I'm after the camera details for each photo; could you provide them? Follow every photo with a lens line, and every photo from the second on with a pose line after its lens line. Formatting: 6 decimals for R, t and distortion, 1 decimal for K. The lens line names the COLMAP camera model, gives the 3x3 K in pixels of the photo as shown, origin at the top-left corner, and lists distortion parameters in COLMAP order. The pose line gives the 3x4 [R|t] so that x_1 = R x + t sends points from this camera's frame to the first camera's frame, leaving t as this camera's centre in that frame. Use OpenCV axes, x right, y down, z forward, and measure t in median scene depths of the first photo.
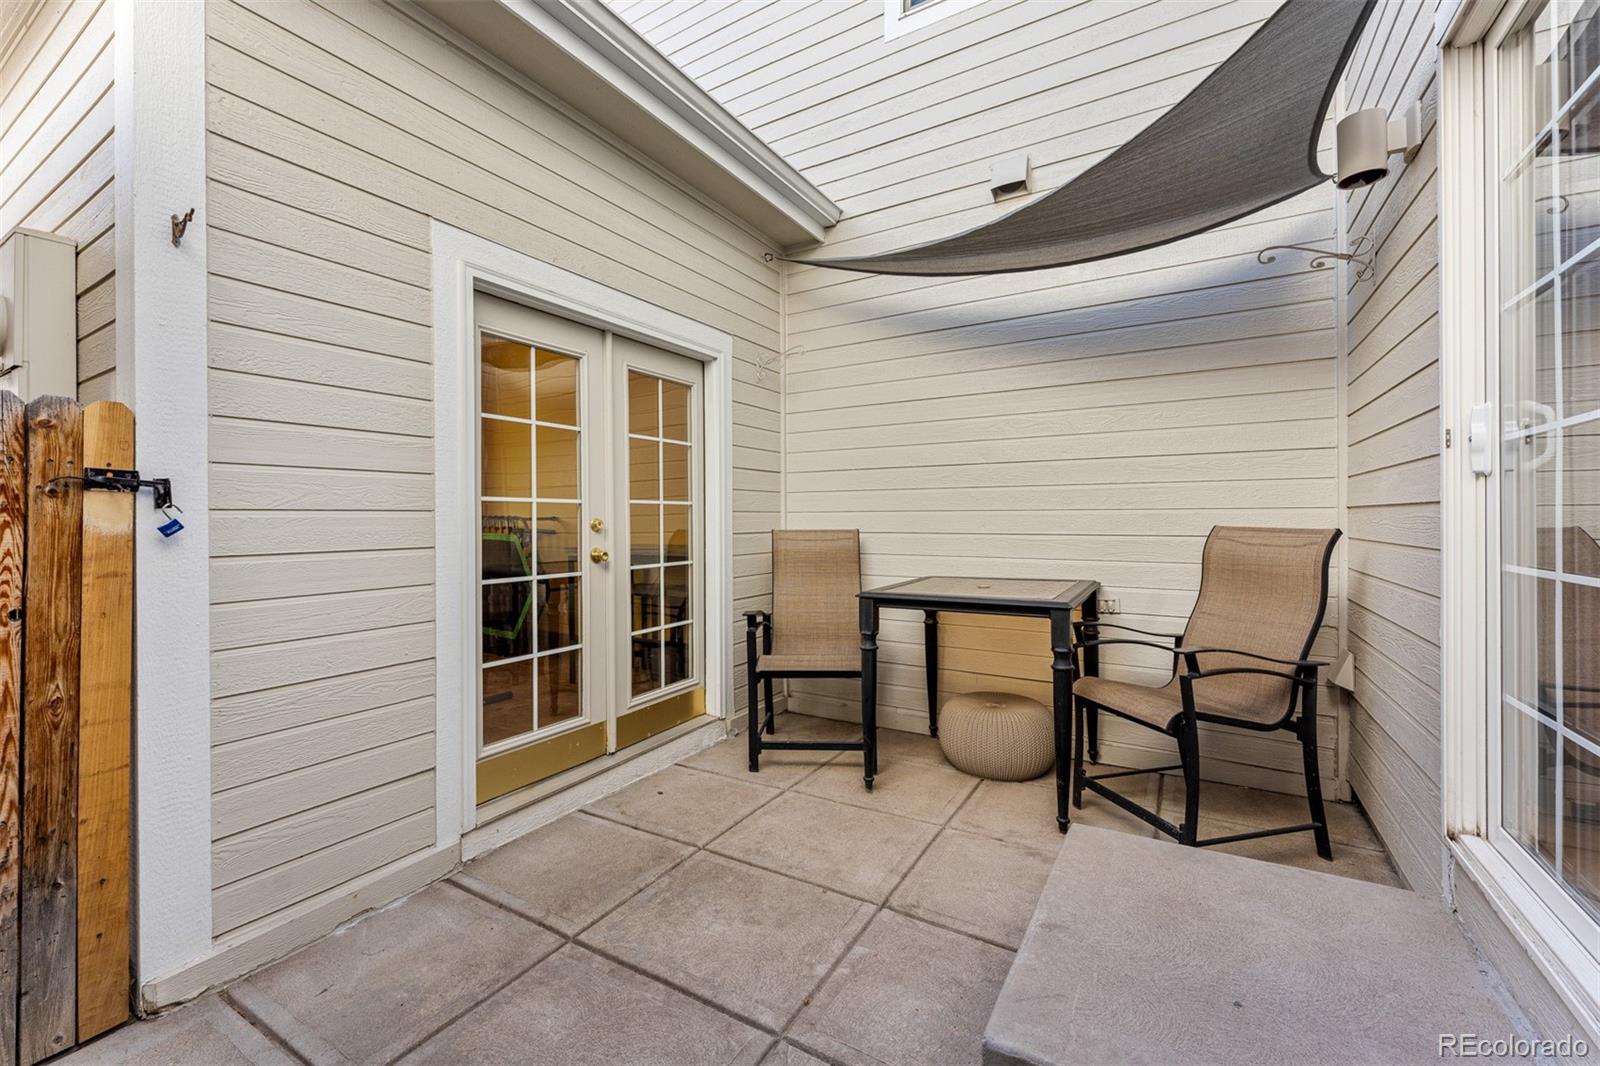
lens RADIAL K [[651.6, 0, 792.1], [0, 651.6, 521.9], [0, 0, 1]] dist [0.001671, -0.001080]
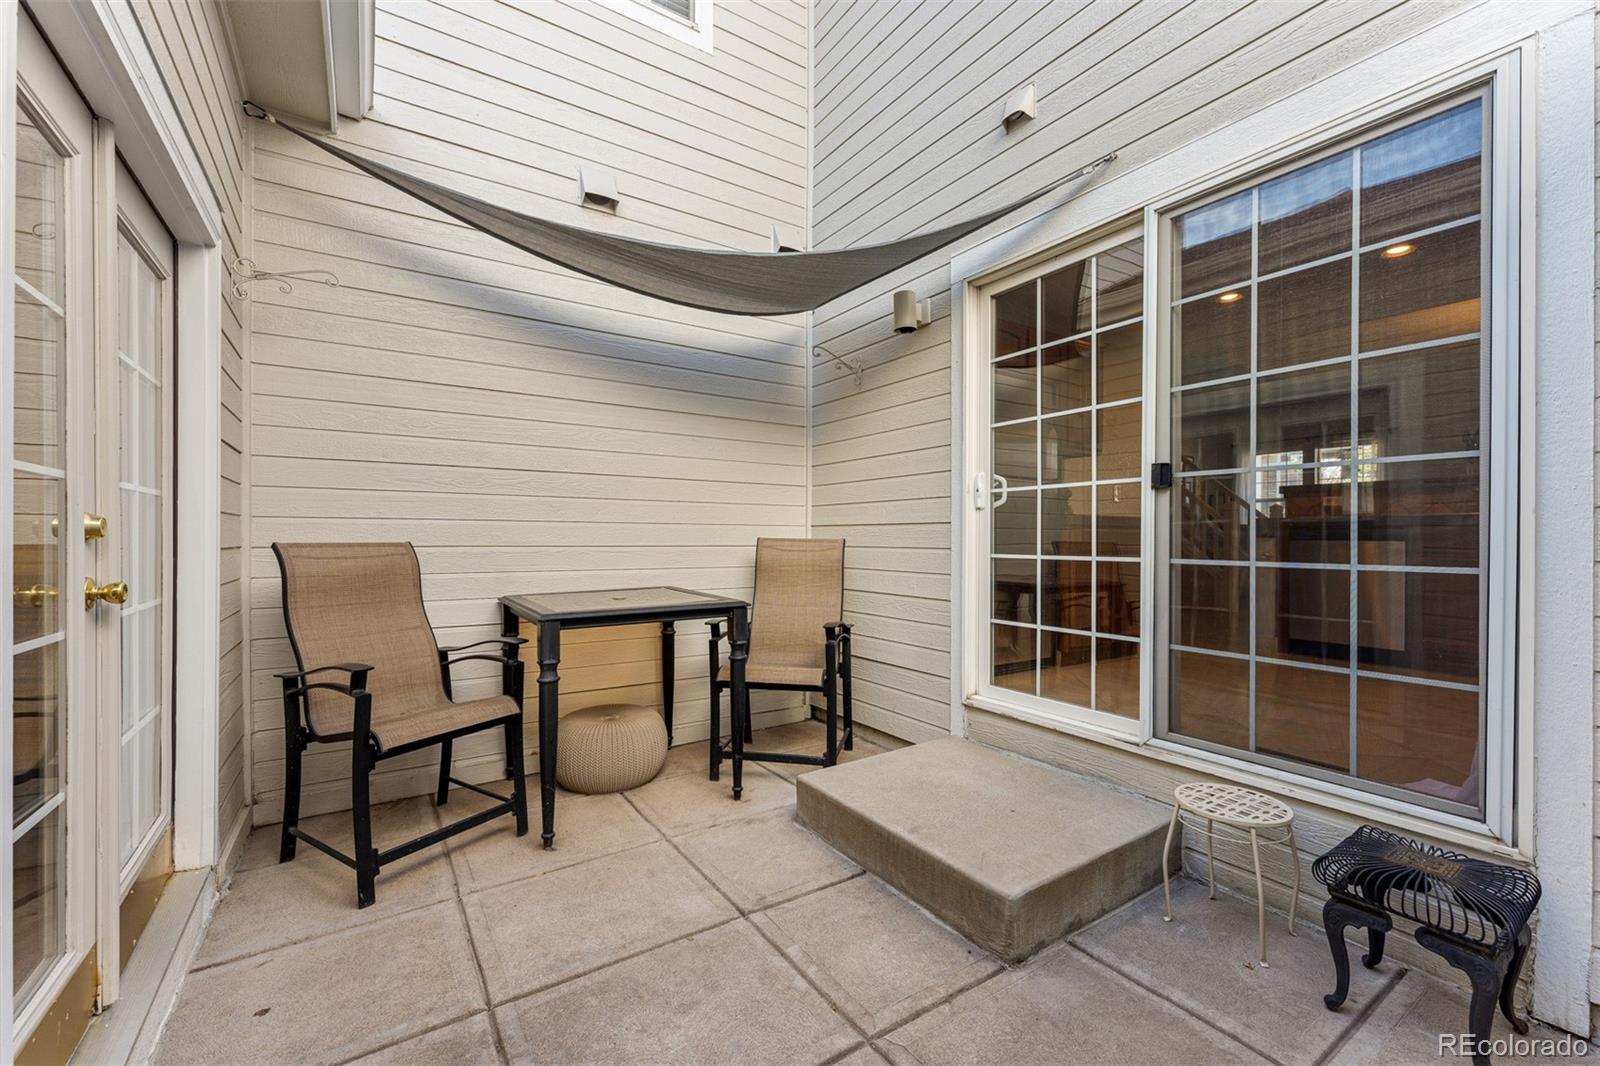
lens RADIAL K [[651.6, 0, 785.1], [0, 651.6, 539.8], [0, 0, 1]] dist [0.001671, -0.001080]
pose [[0.436372, 0.004679, 0.899754, -0.545547], [-0.000743, 0.999988, -0.004840, 0.017196], [-0.899766, 0.001444, 0.436370, 0.381331]]
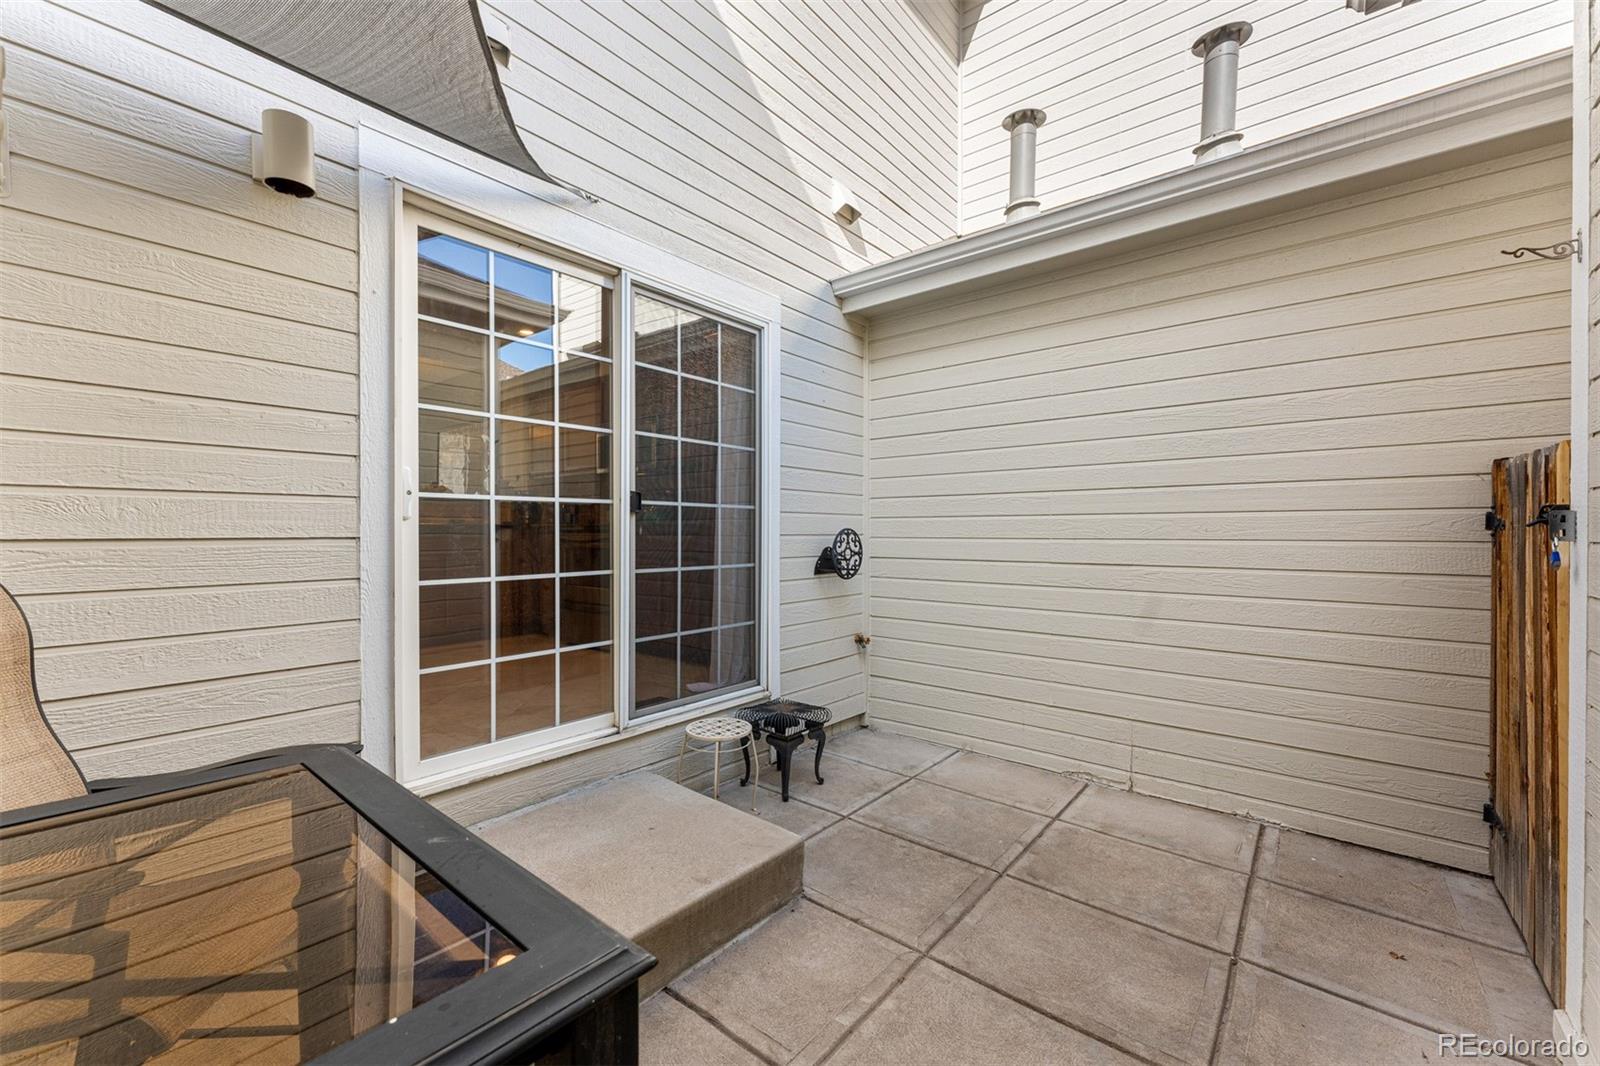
lens RADIAL K [[651.6, 0, 805.2], [0, 651.6, 528.9], [0, 0, 1]] dist [0.001671, -0.001080]
pose [[-0.990935, 0.005644, 0.134222, 0.021152], [0.006010, 0.999979, 0.002325, -0.027171], [-0.134206, 0.003111, -0.990949, 1.286595]]
